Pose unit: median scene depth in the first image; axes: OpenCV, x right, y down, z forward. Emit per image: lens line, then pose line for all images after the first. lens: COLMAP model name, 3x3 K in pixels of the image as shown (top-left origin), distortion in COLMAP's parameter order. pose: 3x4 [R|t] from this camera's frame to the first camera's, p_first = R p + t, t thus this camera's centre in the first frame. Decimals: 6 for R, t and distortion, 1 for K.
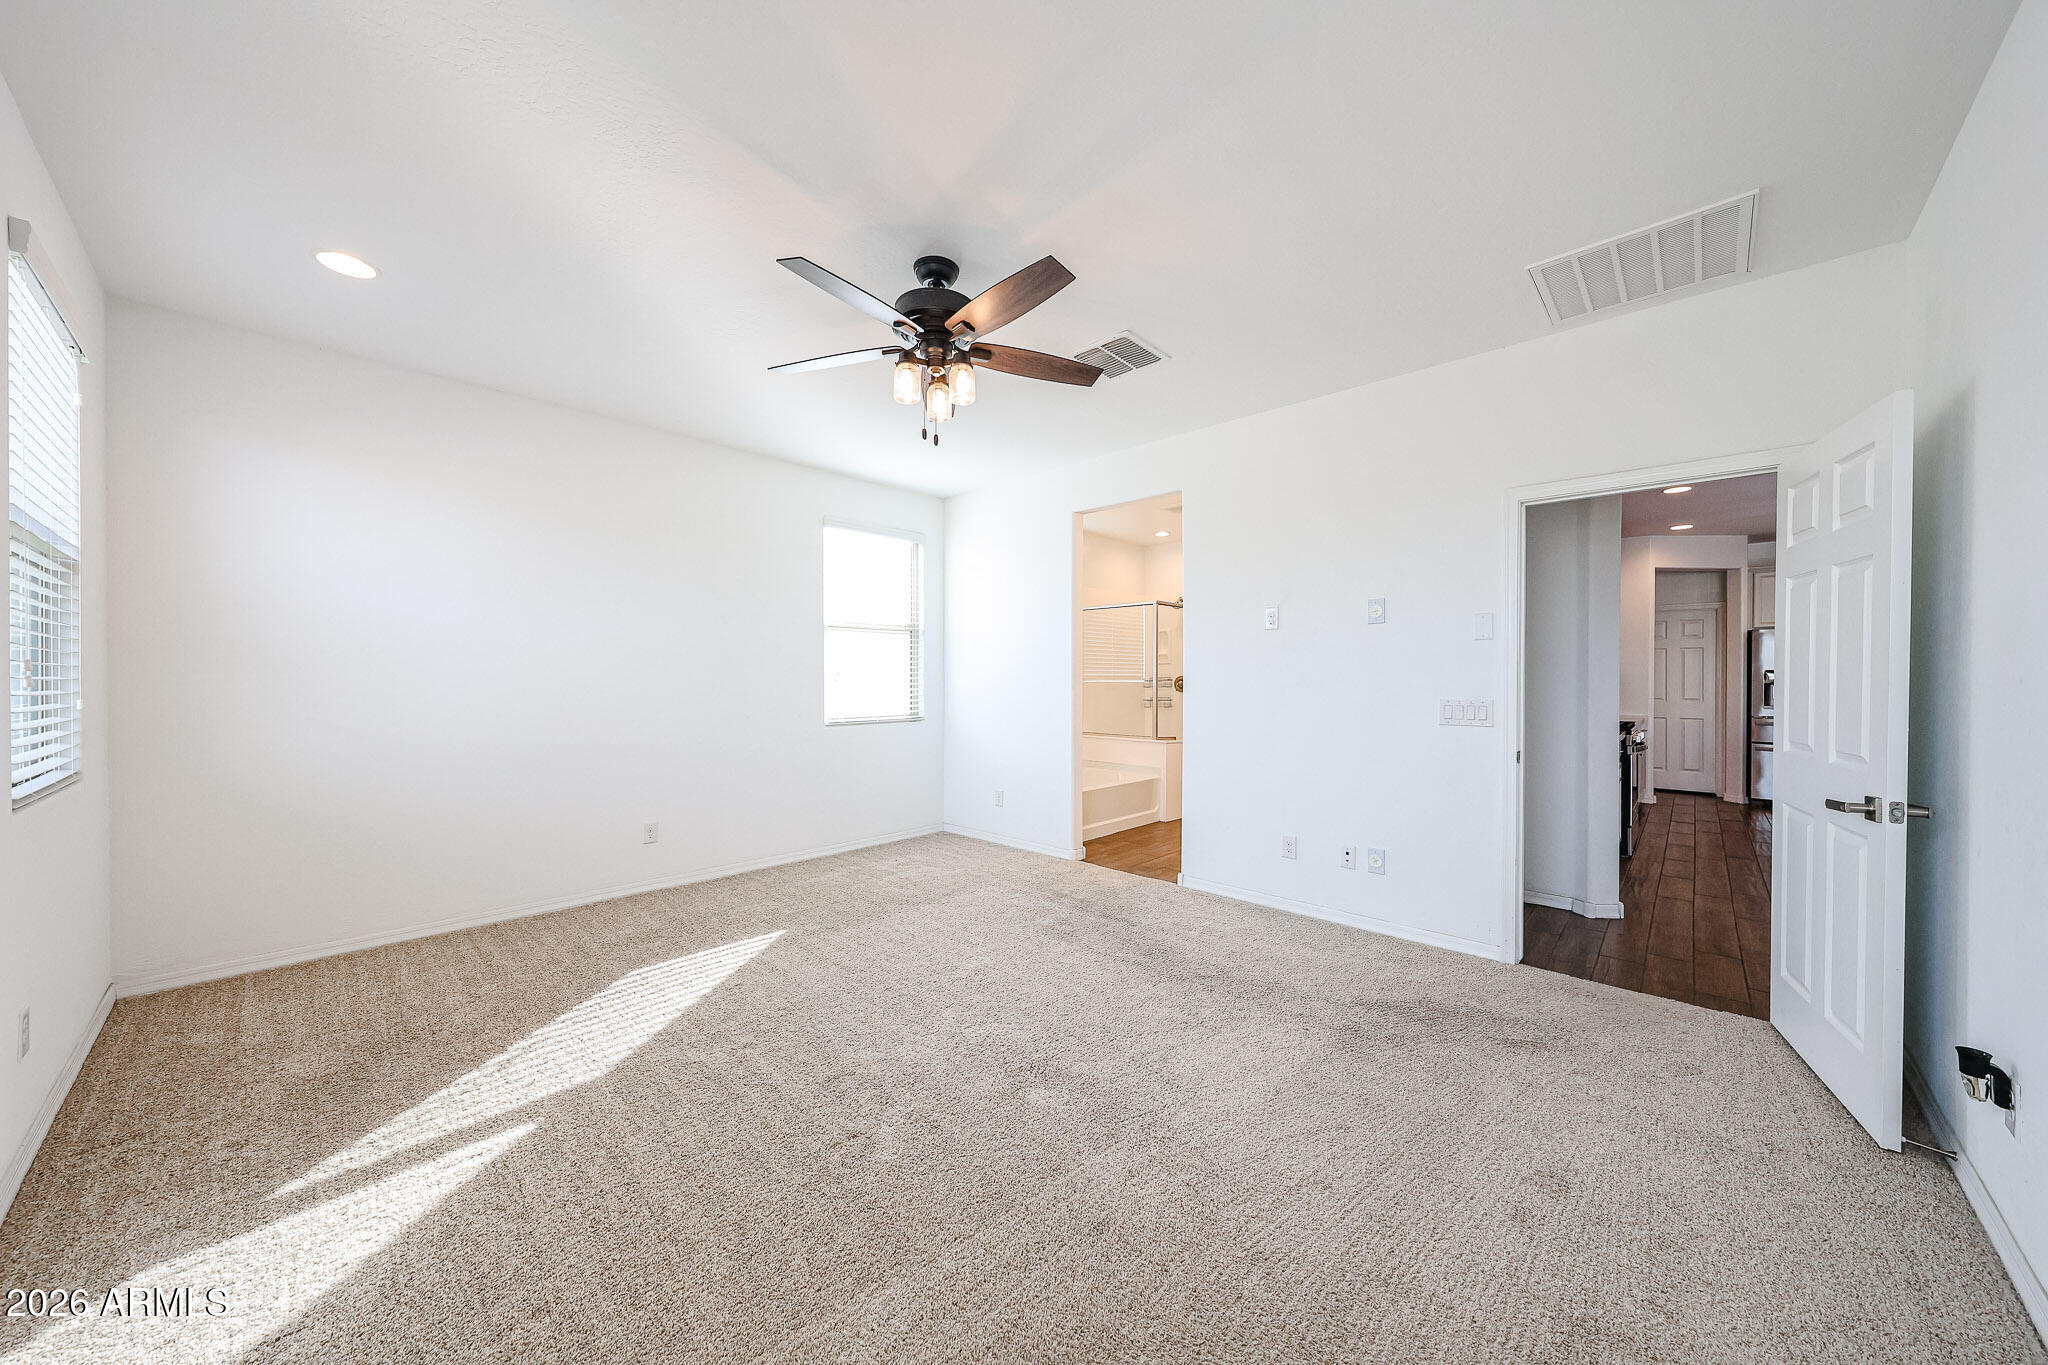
lens RADIAL K [[706.8, 0, 1022.4], [0, 706.8, 678.1], [0, 0, 1]] dist [0.002849, -0.000197]
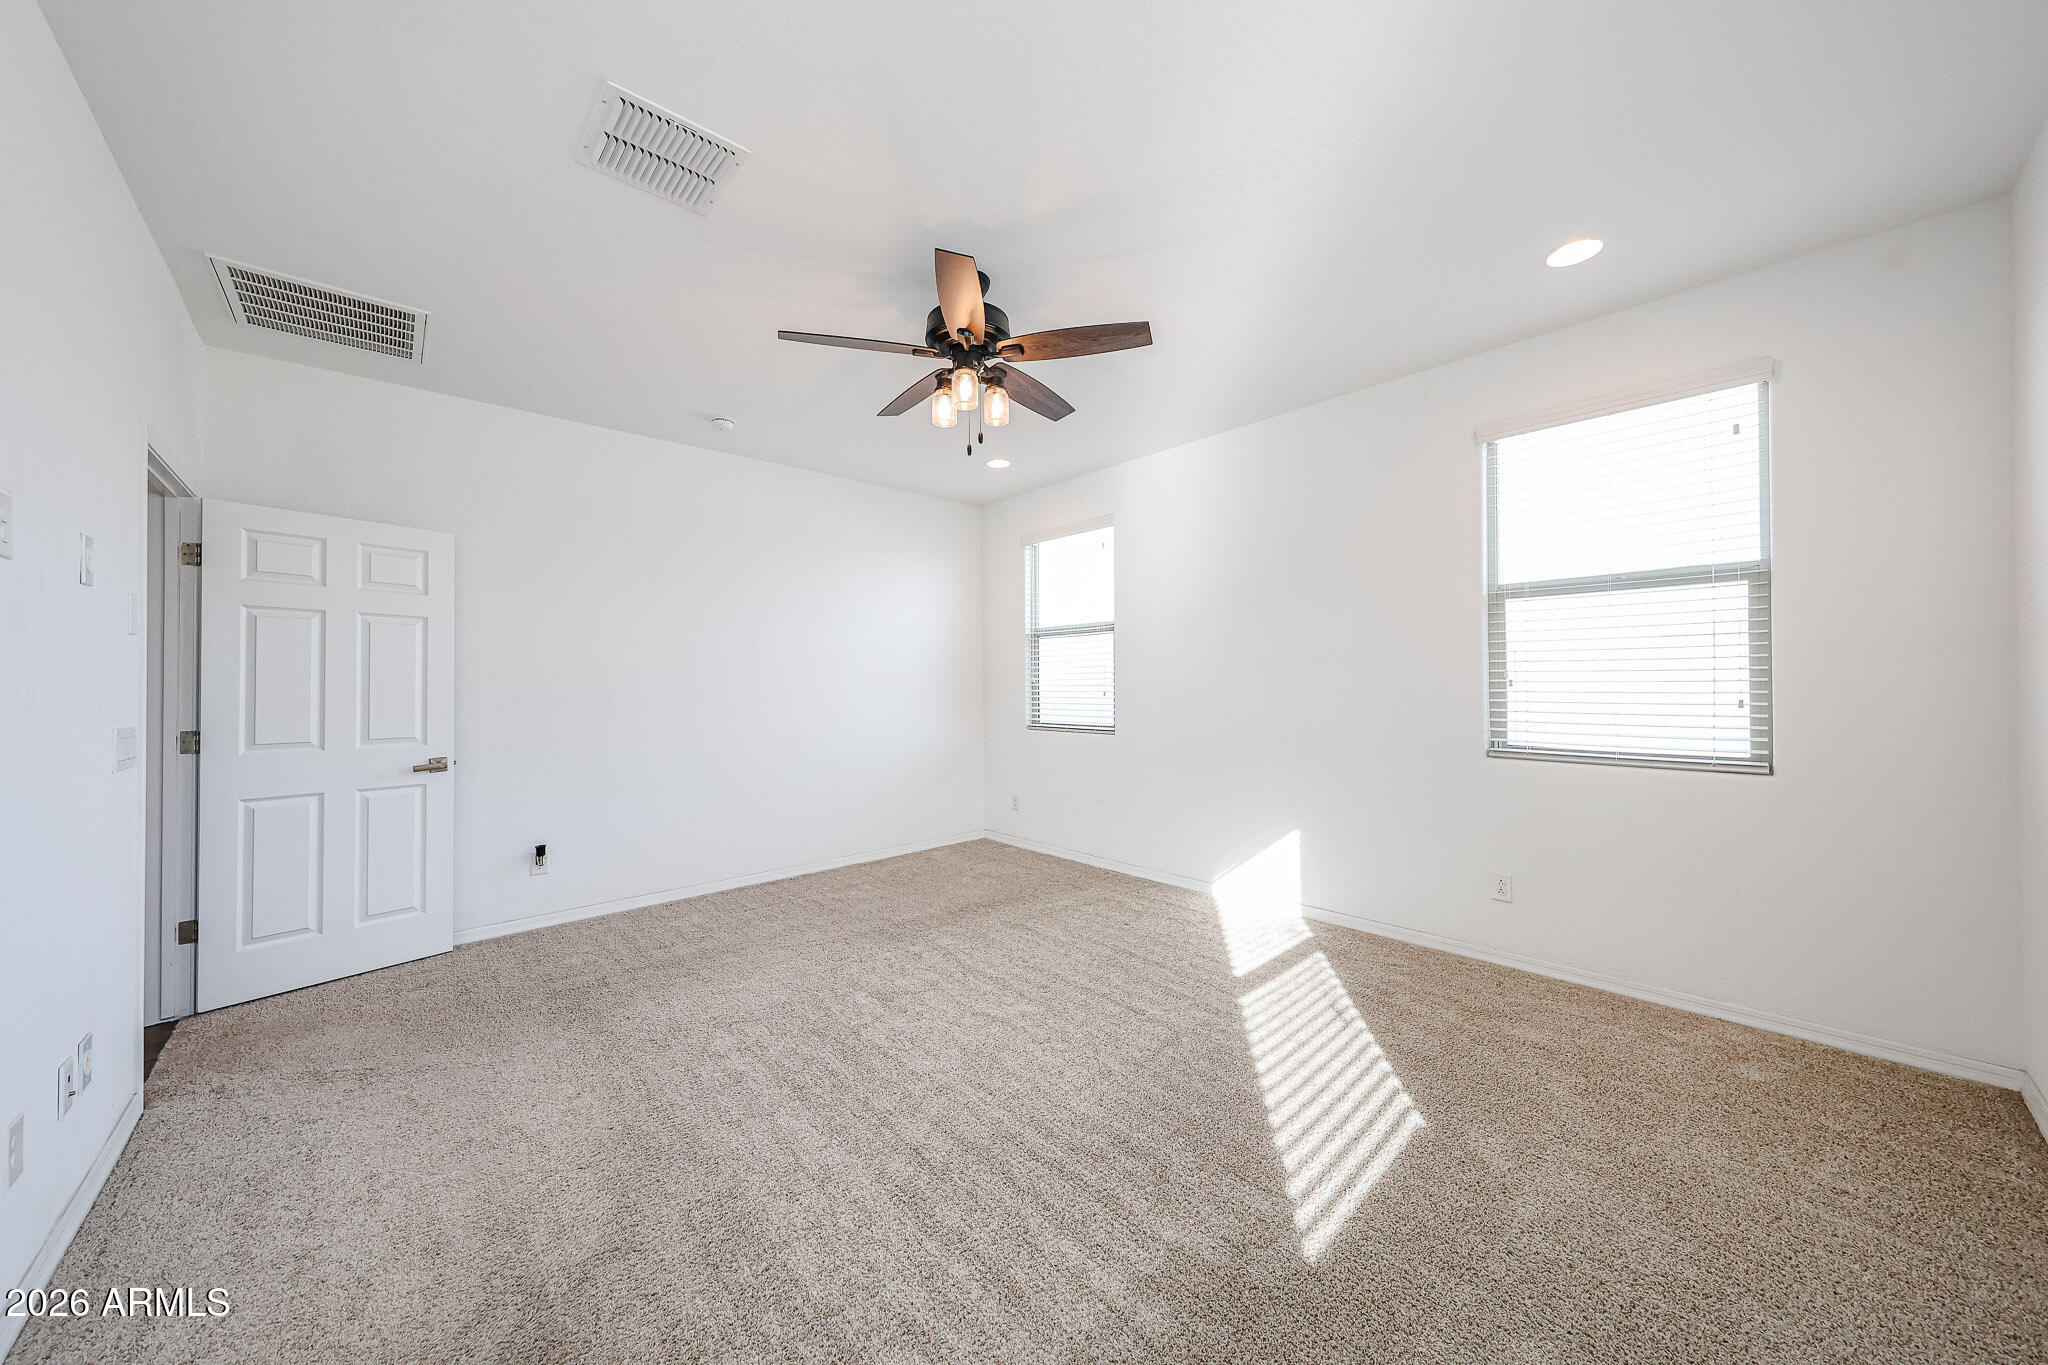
lens RADIAL K [[706.8, 0, 1016.8], [0, 706.8, 682.0], [0, 0, 1]] dist [0.002849, -0.000197]
pose [[-0.997809, 0.007685, 0.065712, -0.206092], [0.007412, 0.999963, -0.004401, 0.000753], [-0.065743, -0.003905, -0.997829, 1.651314]]
